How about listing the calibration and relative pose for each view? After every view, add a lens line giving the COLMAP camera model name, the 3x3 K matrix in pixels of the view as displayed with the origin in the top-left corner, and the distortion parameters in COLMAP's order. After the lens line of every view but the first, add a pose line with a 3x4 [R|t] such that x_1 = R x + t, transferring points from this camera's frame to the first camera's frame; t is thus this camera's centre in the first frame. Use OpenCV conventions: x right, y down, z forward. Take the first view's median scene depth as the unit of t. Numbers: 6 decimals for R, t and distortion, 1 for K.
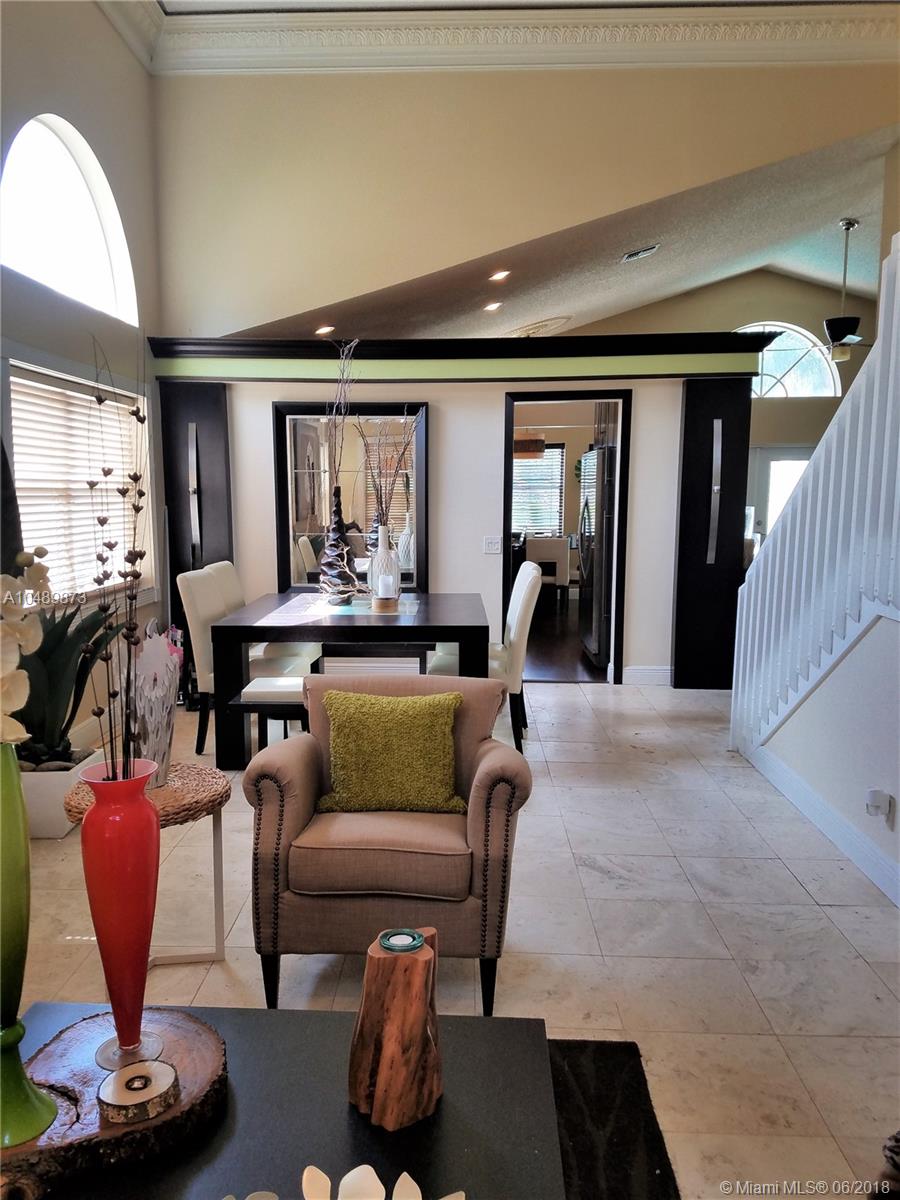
lens RADIAL K [[930.1, 0, 435.5], [0, 930.1, 599.4], [0, 0, 1]] dist [0.344379, -0.480283]
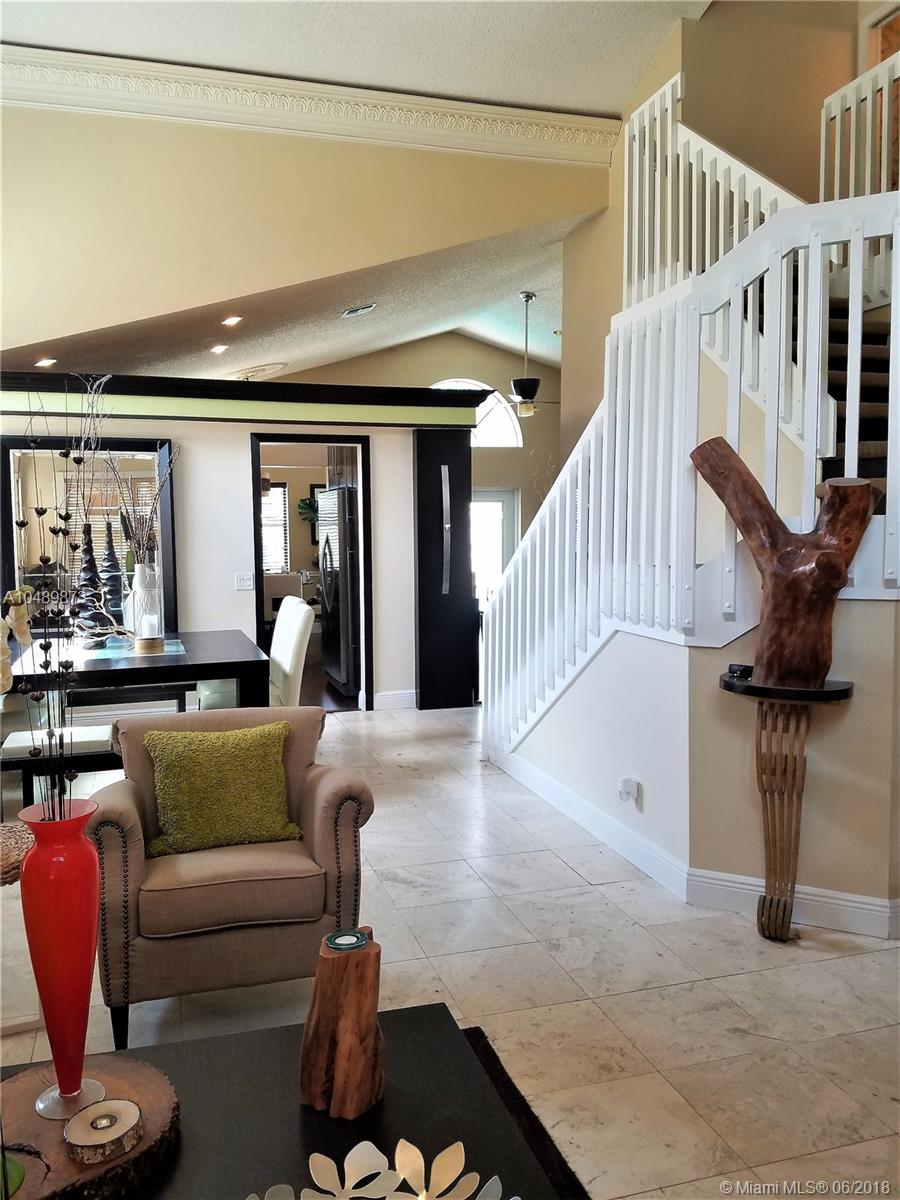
lens RADIAL K [[1023.8, 0, 312.5], [0, 1023.8, 595.4], [0, 0, 1]] dist [0.414267, -0.714798]
pose [[0.946591, -0.035268, 0.320502, -0.311245], [0.051494, 0.997778, -0.042288, 0.009972], [-0.318298, 0.056534, 0.946303, -0.099731]]
